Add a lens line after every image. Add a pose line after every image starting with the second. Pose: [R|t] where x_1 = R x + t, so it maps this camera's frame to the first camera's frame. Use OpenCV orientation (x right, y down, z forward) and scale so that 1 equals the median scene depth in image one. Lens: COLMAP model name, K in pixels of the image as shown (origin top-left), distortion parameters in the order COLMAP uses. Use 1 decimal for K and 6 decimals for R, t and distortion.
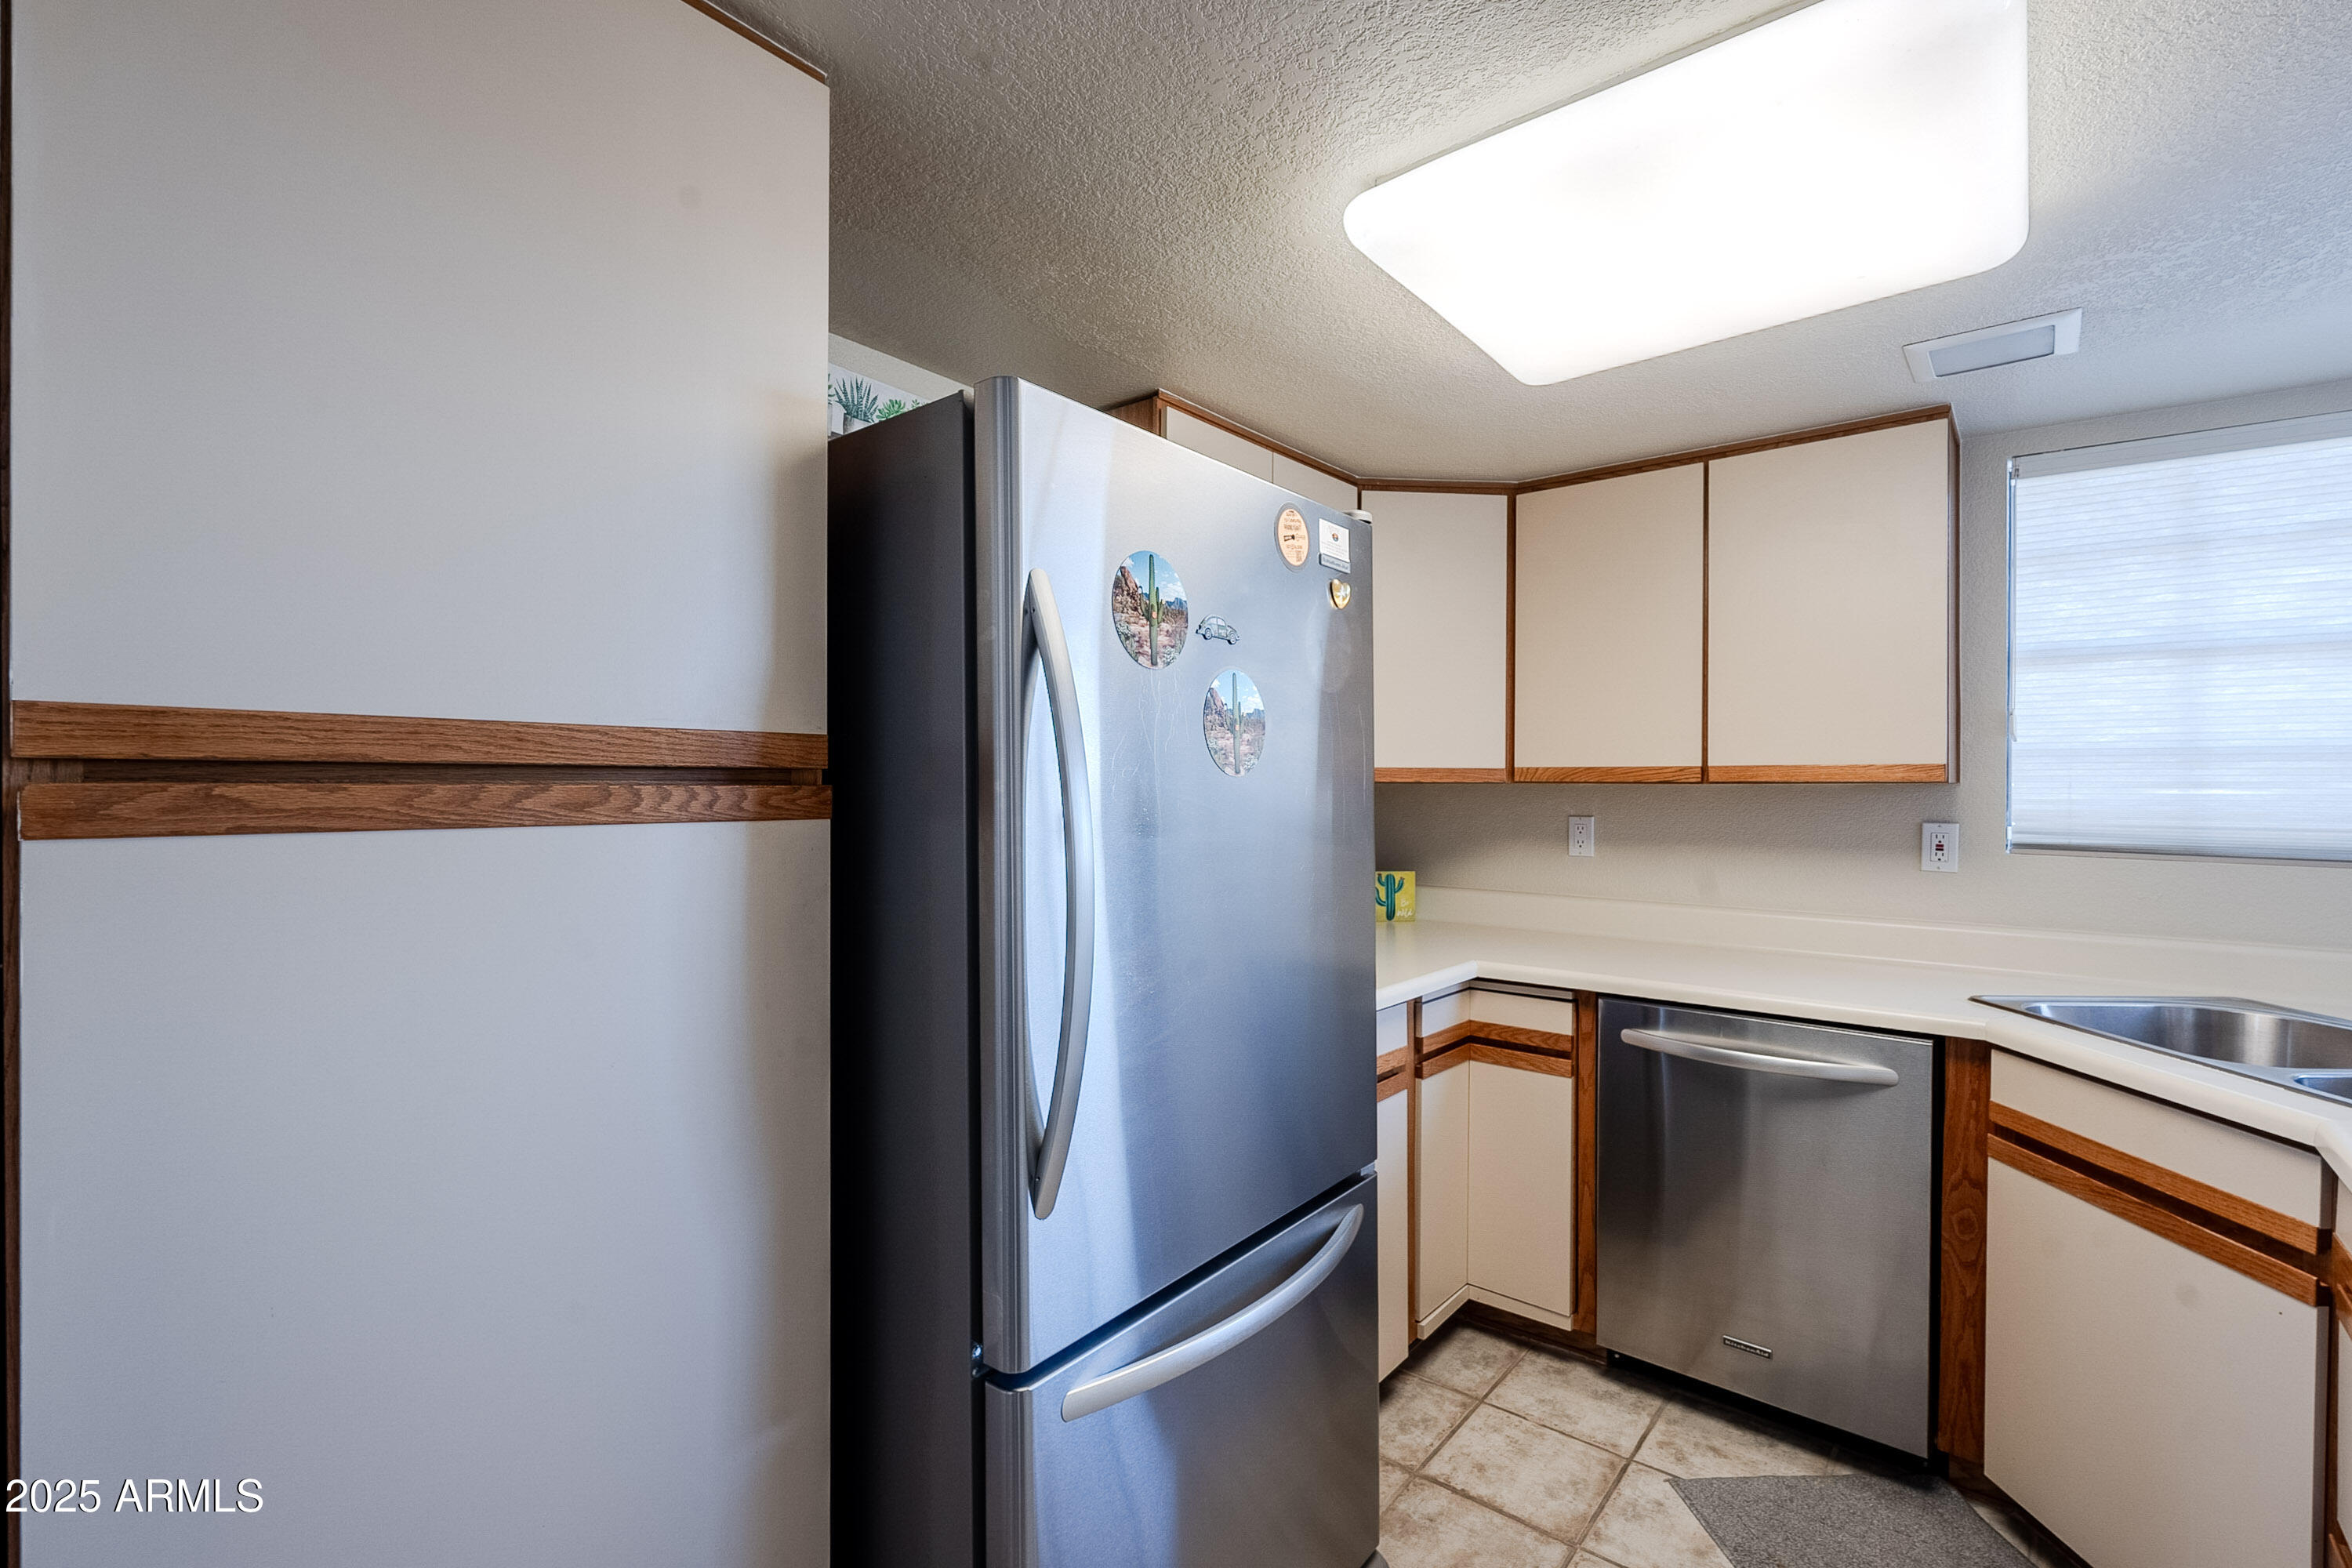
lens RADIAL K [[1049.9, 0, 1176.0], [0, 1049.9, 784.0], [0, 0, 1]] dist [0.003270, 0.000520]
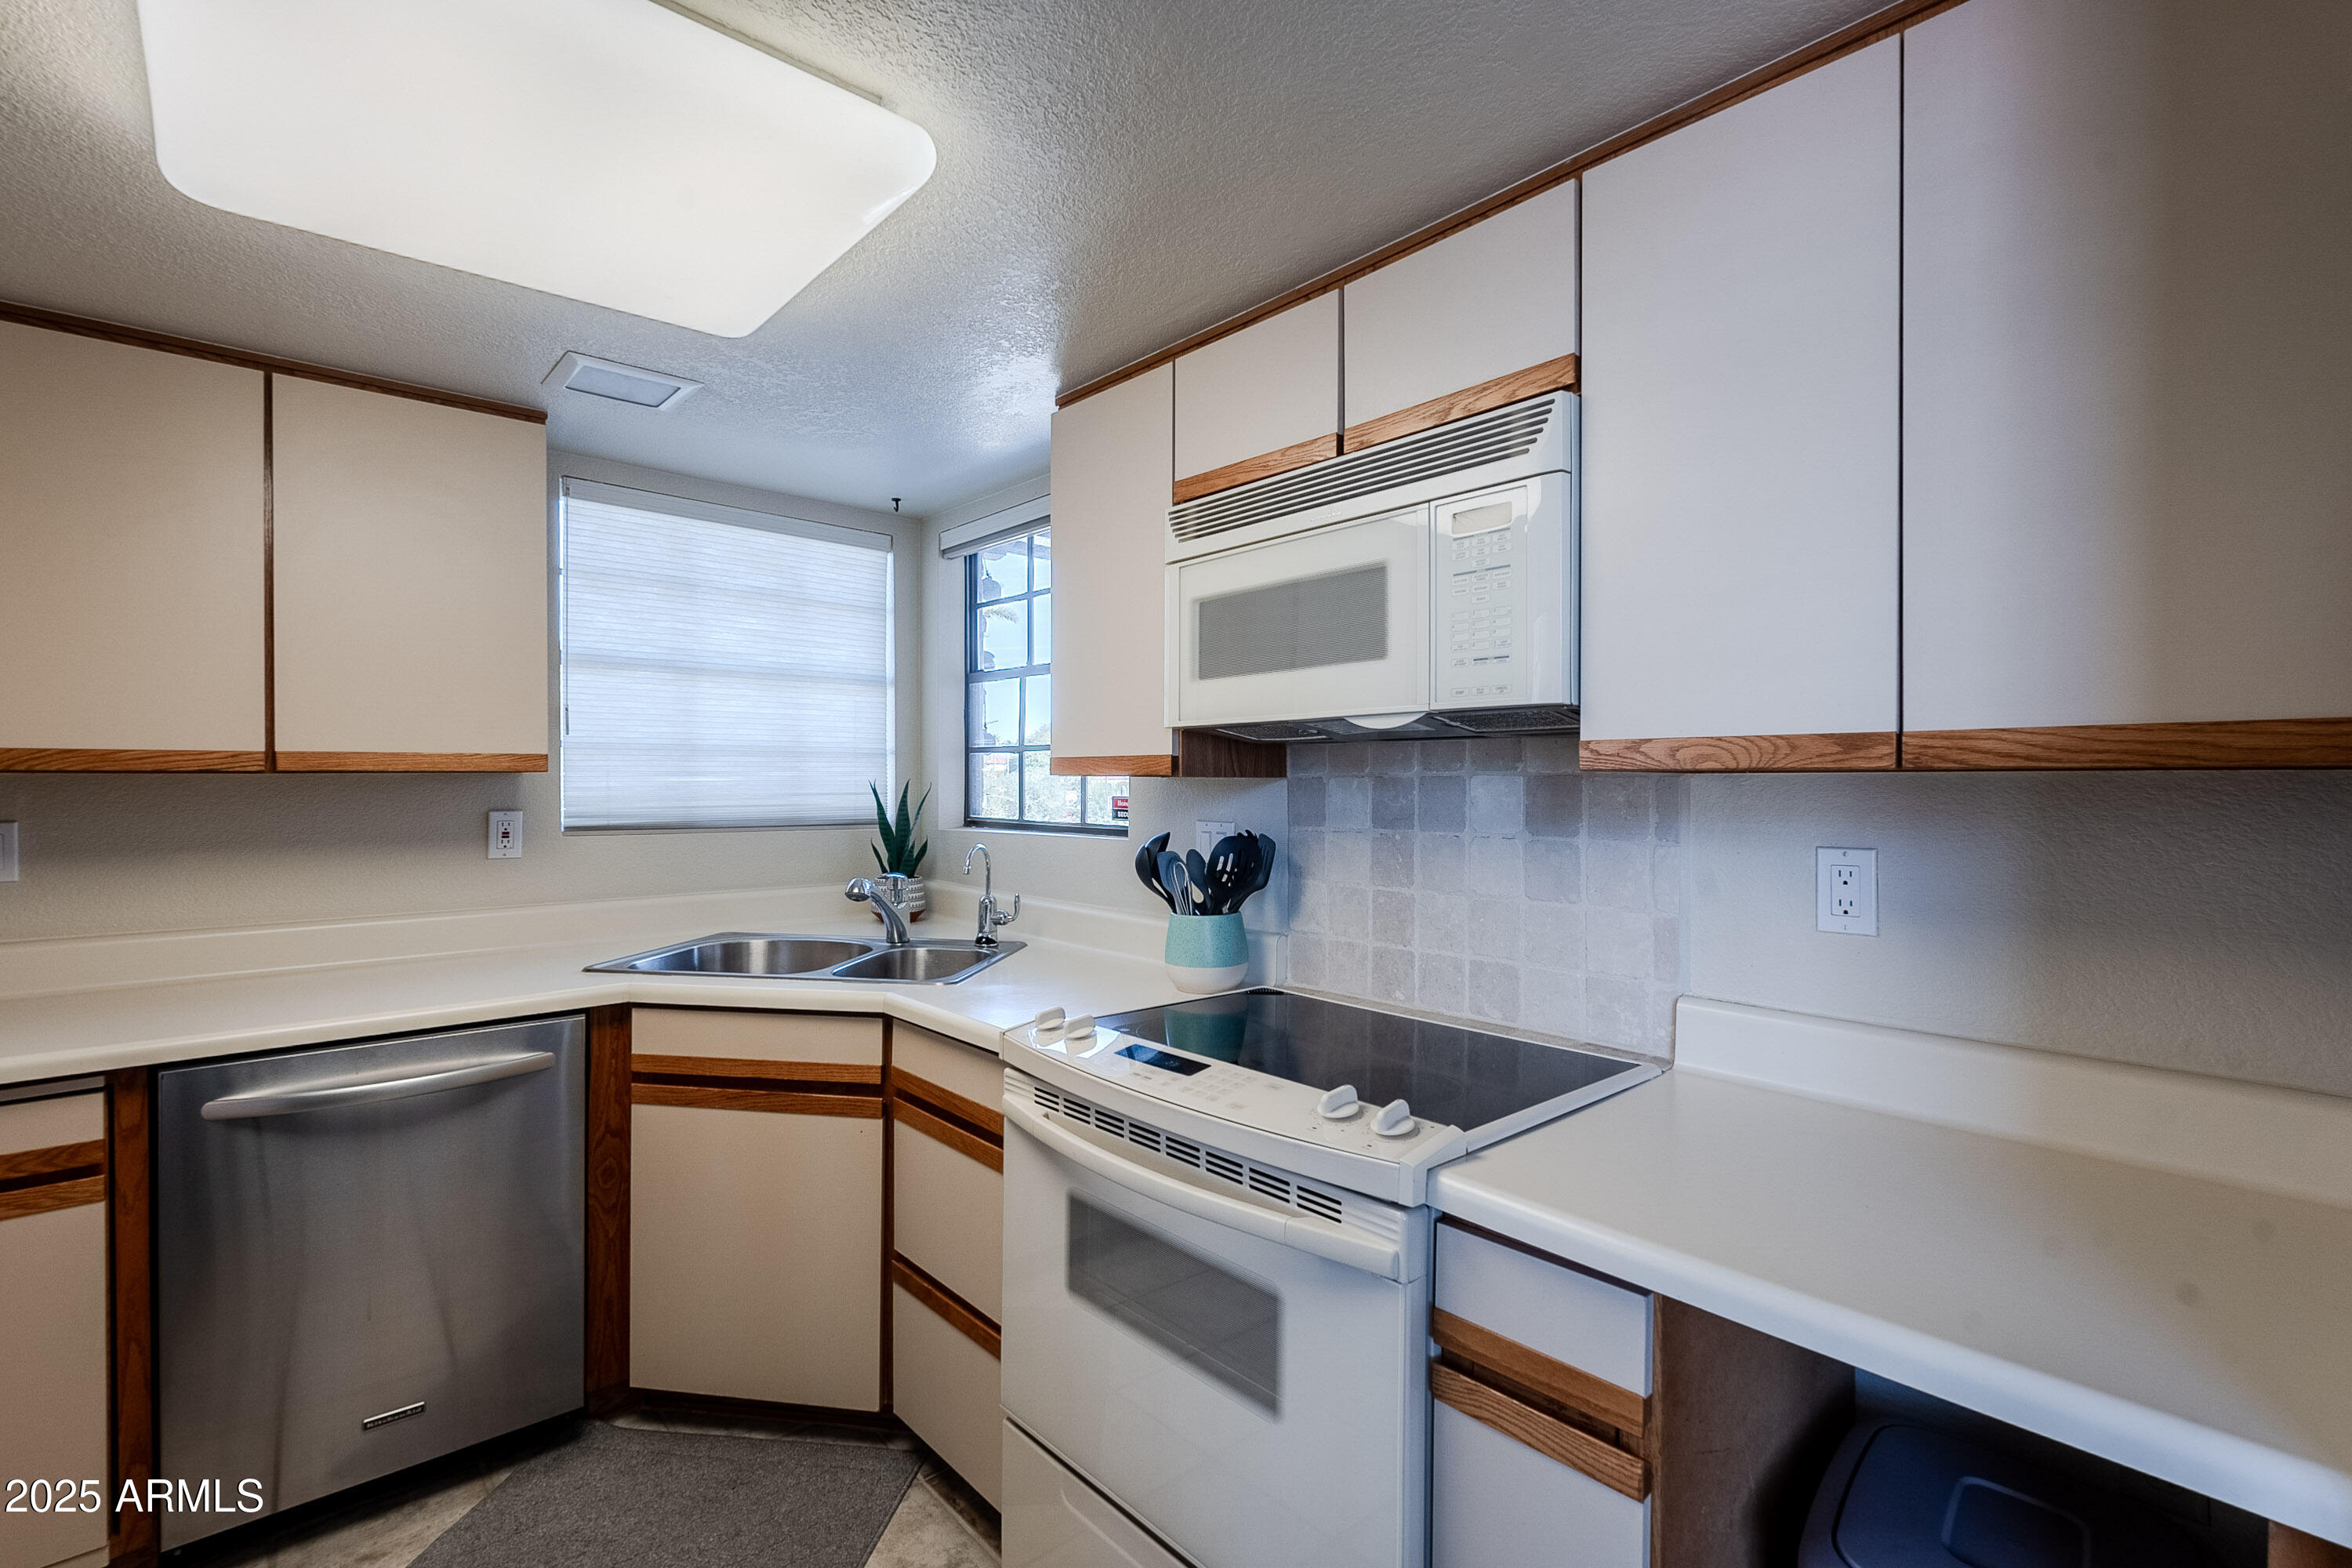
lens RADIAL K [[1049.9, 0, 1176.0], [0, 1049.9, 784.0], [0, 0, 1]] dist [0.003270, 0.000520]
pose [[0.160621, -0.011560, 0.986949, -0.208709], [0.001581, 0.999933, 0.011454, -0.000265], [-0.987015, -0.000279, 0.160628, 0.212187]]
